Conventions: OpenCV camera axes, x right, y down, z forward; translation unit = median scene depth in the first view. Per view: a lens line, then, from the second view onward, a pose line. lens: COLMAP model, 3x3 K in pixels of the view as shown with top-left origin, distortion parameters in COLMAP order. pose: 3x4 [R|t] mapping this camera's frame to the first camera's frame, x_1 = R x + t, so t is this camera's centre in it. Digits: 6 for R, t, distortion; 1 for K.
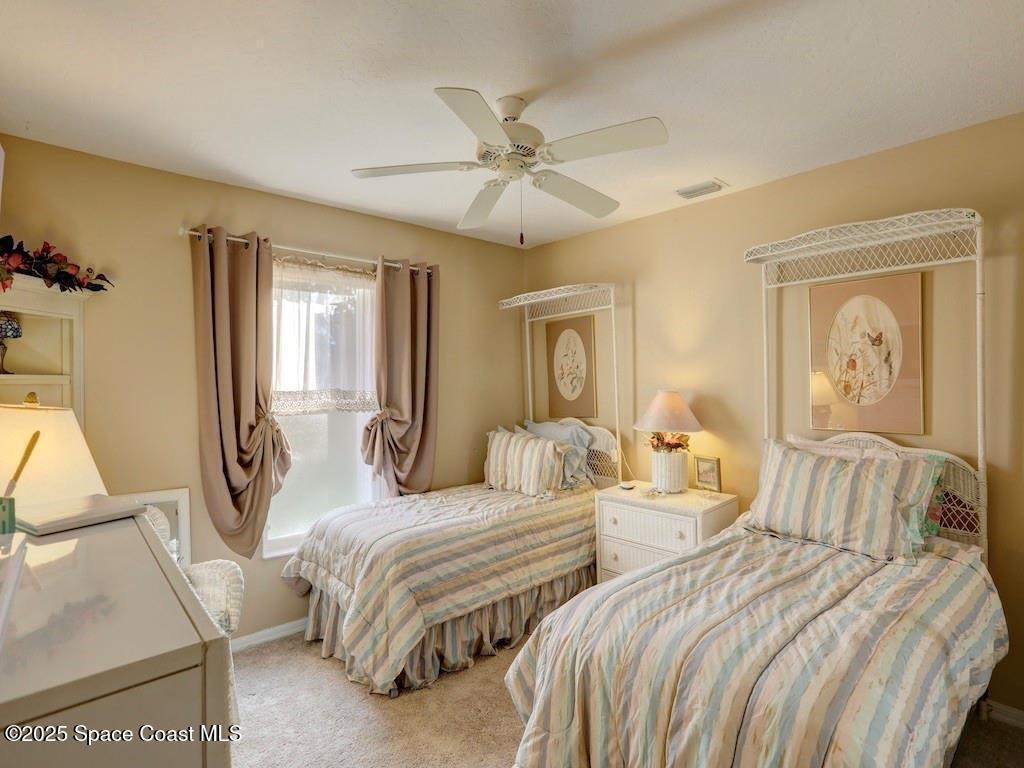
lens RADIAL K [[512.4, 0, 513.9], [0, 512.4, 386.6], [0, 0, 1]] dist [-0.000205, -0.000009]
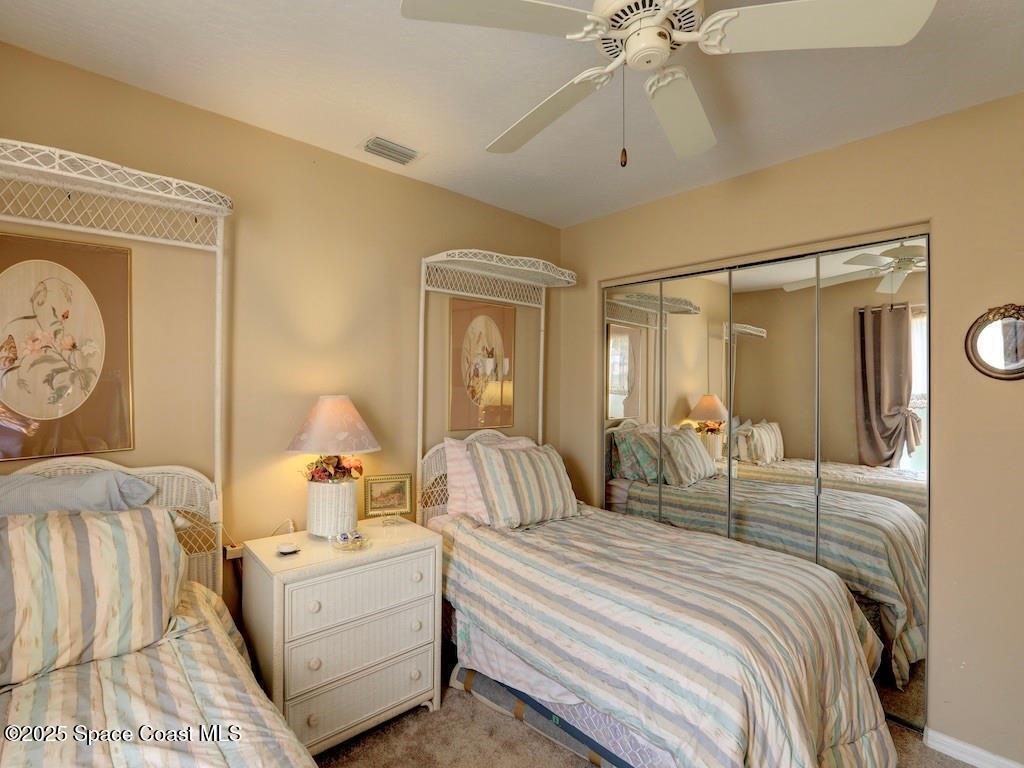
lens RADIAL K [[466.0, 0, 514.3], [0, 466.0, 383.0], [0, 0, 1]] dist [-0.030742, 0.005427]
pose [[0.057743, 0.014581, 0.998225, -0.363619], [-0.008035, 0.999868, -0.014140, -0.003997], [-0.998299, -0.007204, 0.057852, 0.775098]]
